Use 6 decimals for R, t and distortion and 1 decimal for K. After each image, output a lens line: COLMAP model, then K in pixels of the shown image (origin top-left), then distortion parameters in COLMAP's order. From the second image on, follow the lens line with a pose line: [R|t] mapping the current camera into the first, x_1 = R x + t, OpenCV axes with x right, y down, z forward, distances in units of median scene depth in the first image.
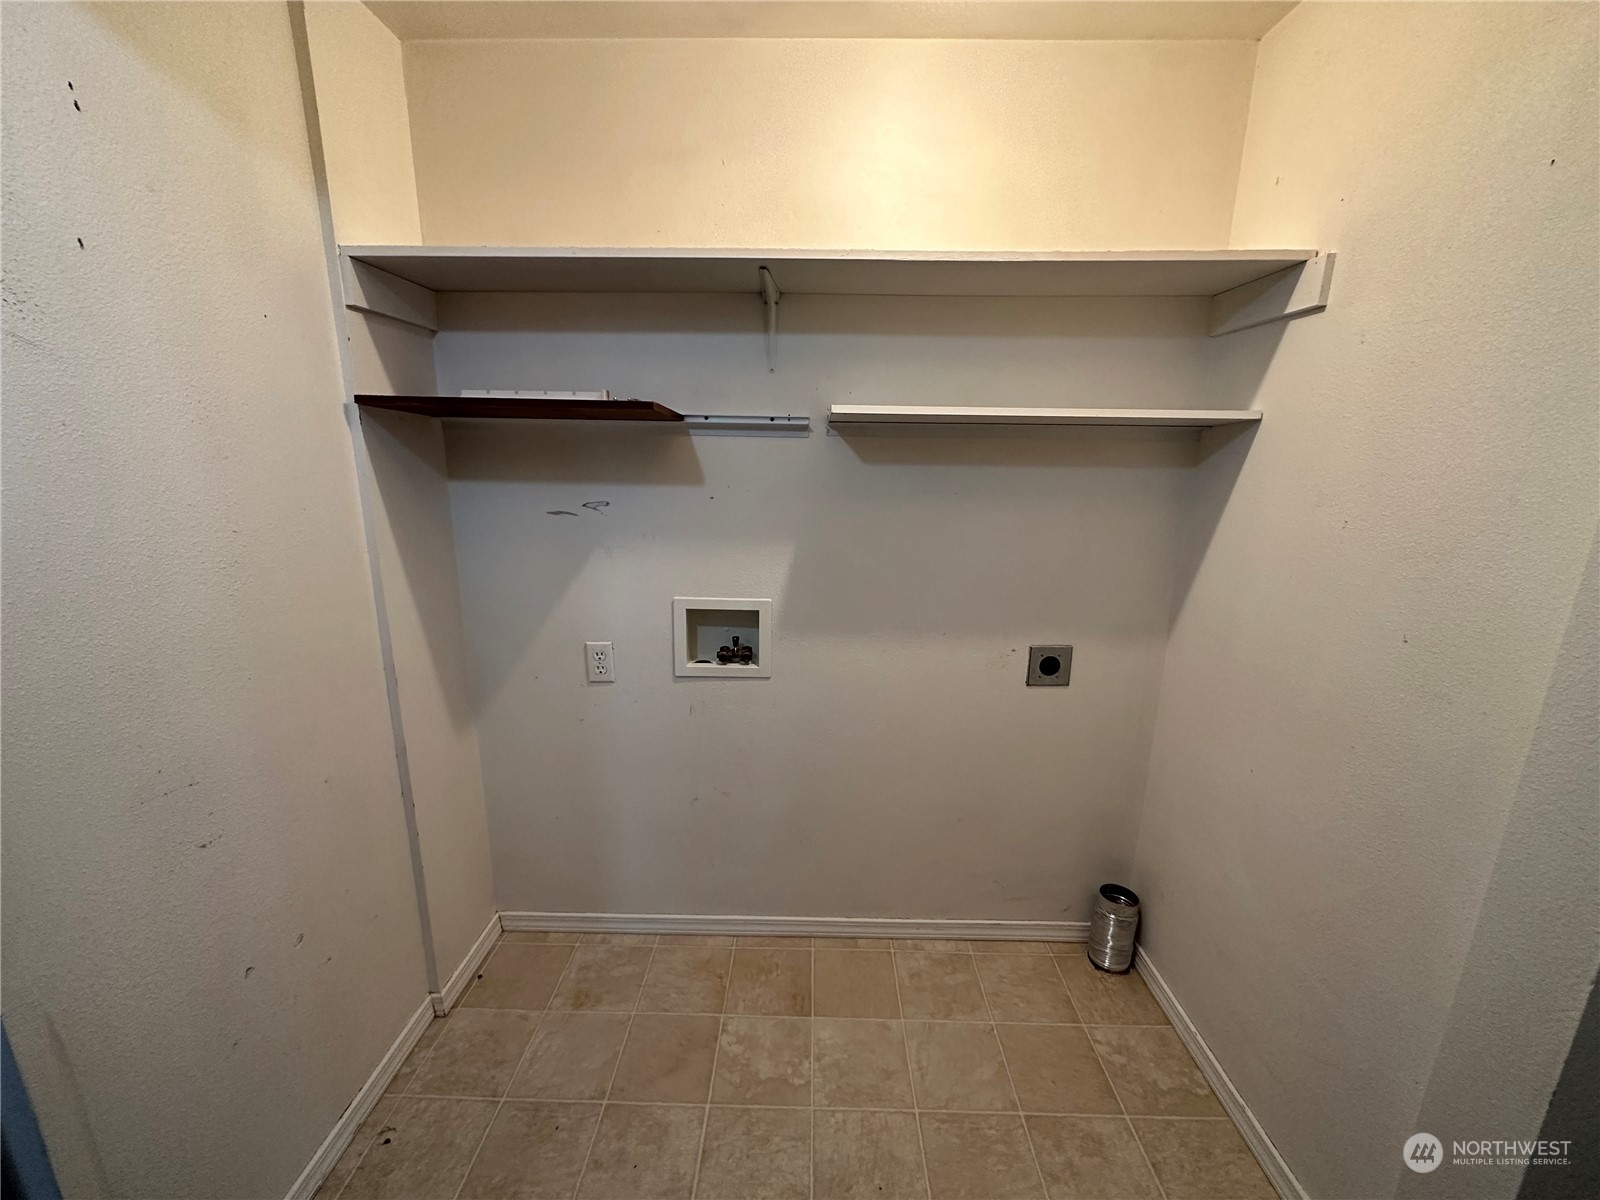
lens RADIAL K [[636.1, 0, 800.0], [0, 636.1, 600.0], [0, 0, 1]] dist [-0.003329, 0.000098]
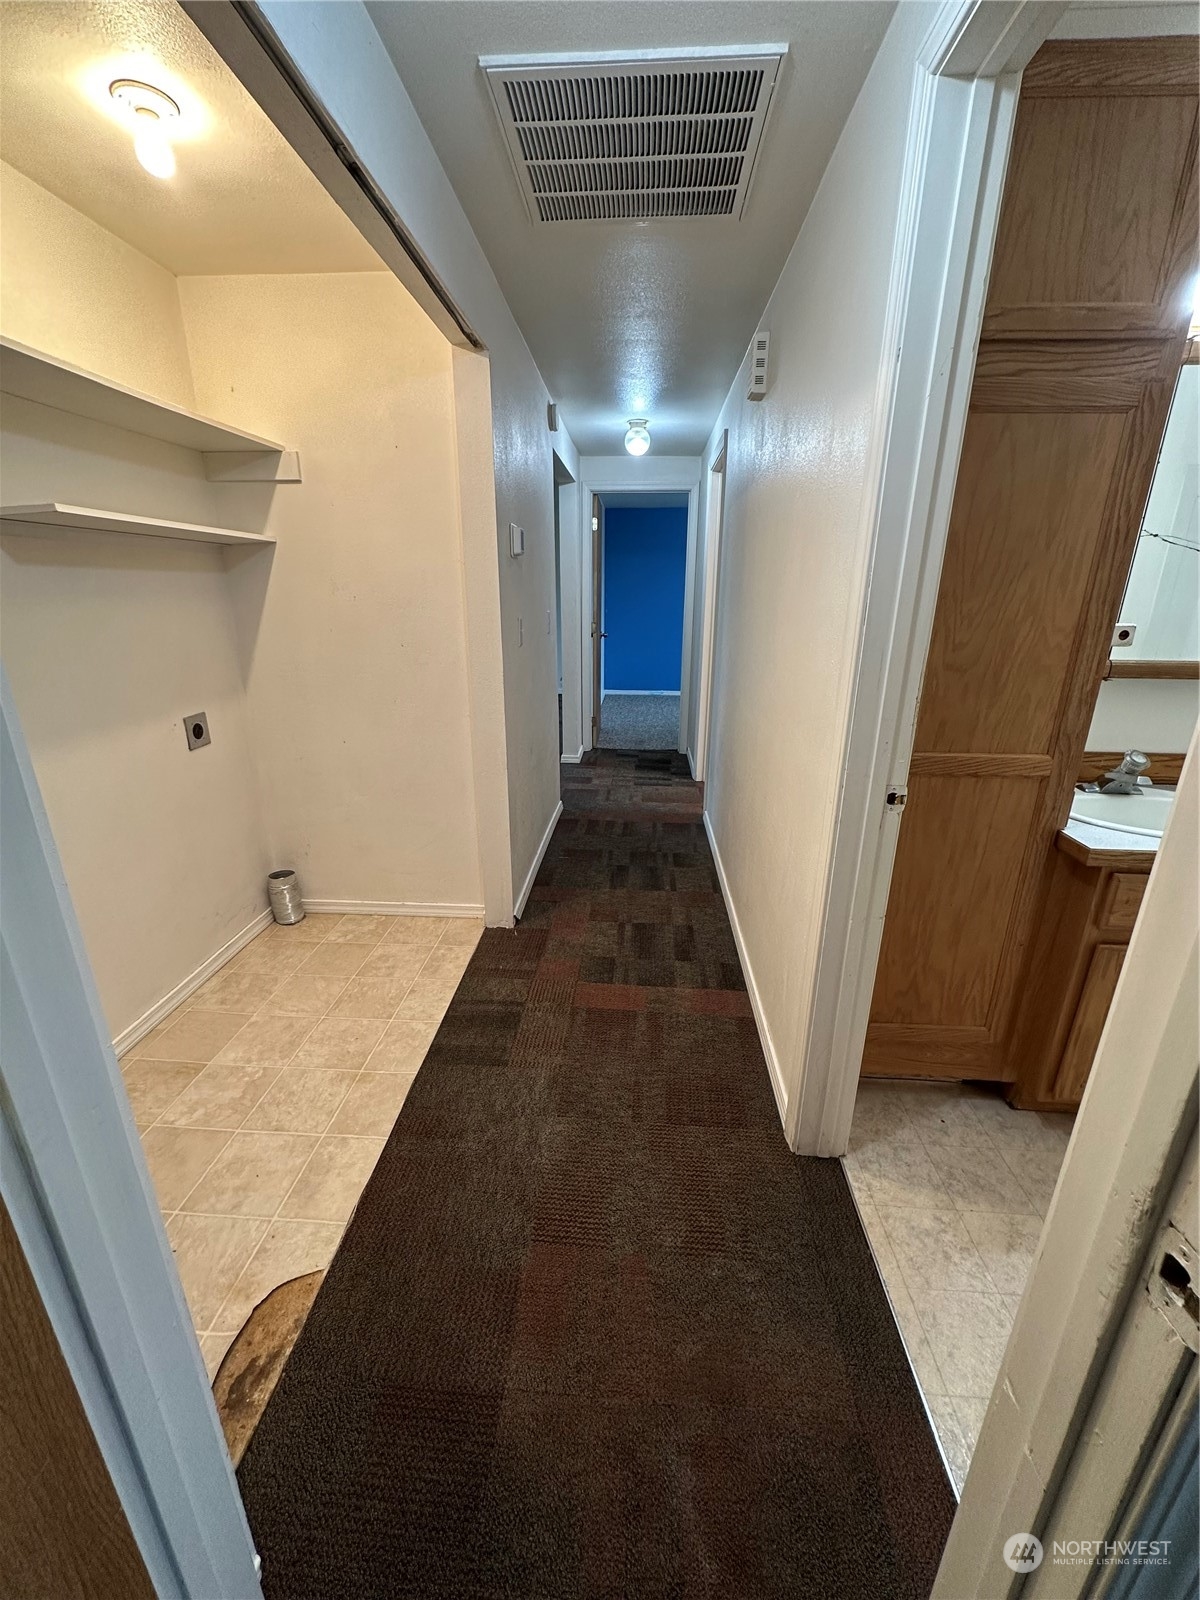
lens RADIAL K [[636.1, 0, 600.0], [0, 636.1, 800.0], [0, 0, 1]] dist [-0.003329, 0.000098]
pose [[0.047626, -0.321758, 0.945624, -0.854762], [0.230076, 0.924776, 0.303076, 0.031486], [-0.972007, 0.203131, 0.118072, 0.079983]]
